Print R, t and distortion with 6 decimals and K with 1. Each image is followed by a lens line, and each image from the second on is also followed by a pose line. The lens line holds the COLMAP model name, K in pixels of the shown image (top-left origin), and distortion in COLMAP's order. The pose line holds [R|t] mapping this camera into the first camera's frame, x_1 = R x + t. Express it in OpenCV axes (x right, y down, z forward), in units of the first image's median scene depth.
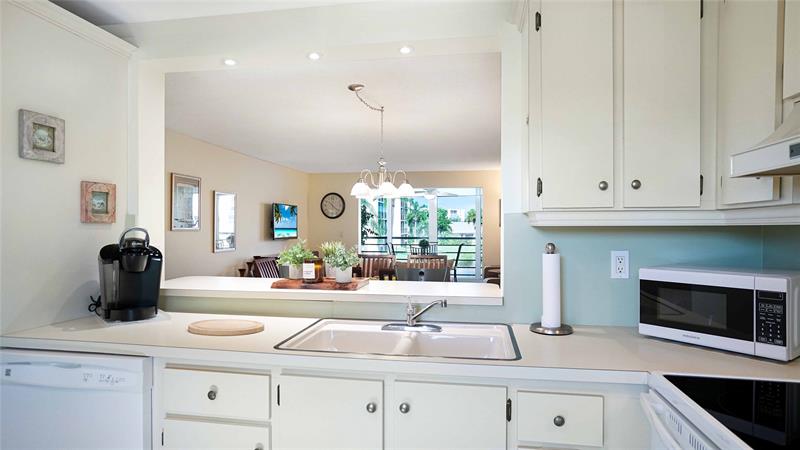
lens RADIAL K [[456.5, 0, 413.4], [0, 456.5, 236.6], [0, 0, 1]] dist [-0.013375, 0.002539]
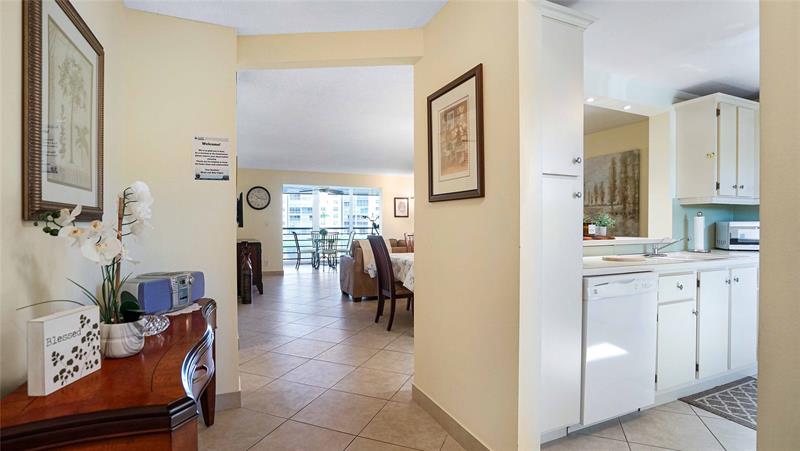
lens RADIAL K [[374.0, 0, 392.4], [0, 374.0, 230.8], [0, 0, 1]] dist [-0.034797, 0.004958]
pose [[0.851042, -0.010915, 0.524984, -1.775719], [0.013626, 0.999906, -0.001300, 0.081881], [-0.524920, 0.008260, 0.851111, 0.272651]]
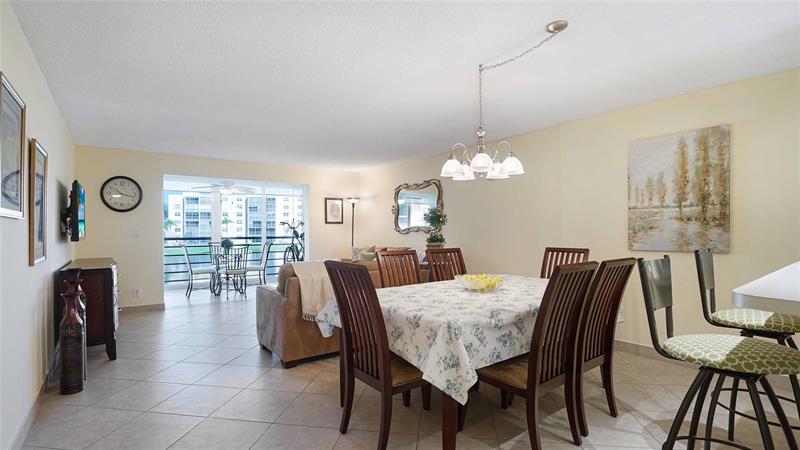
lens RADIAL K [[370.6, 0, 382.7], [0, 370.6, 235.8], [0, 0, 1]] dist [-0.038432, 0.005065]
pose [[0.715062, -0.012770, 0.698944, -1.354286], [0.018886, 0.999821, -0.001055, 0.035206], [-0.698806, 0.013954, 0.715175, 1.386773]]
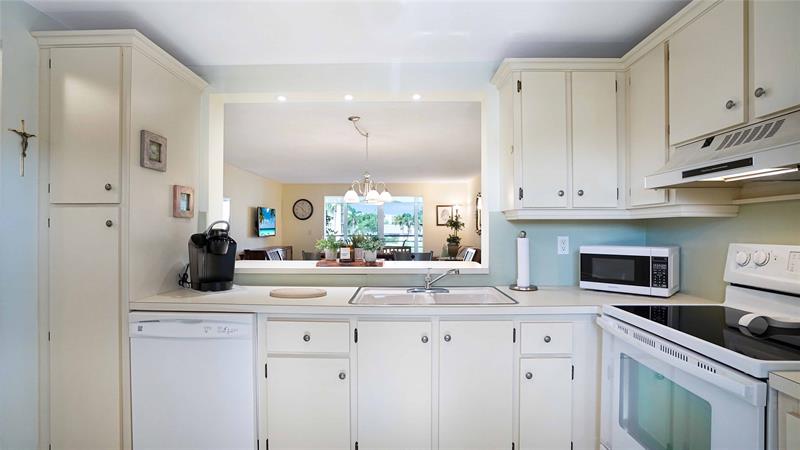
lens RADIAL K [[370.6, 0, 407.8], [0, 370.6, 231.9], [0, 0, 1]] dist [-0.038432, 0.005065]
pose [[0.987824, -0.002003, 0.155566, -0.247191], [0.003919, 0.999920, -0.012012, 0.028435], [-0.155529, 0.012476, 0.987753, -0.141860]]
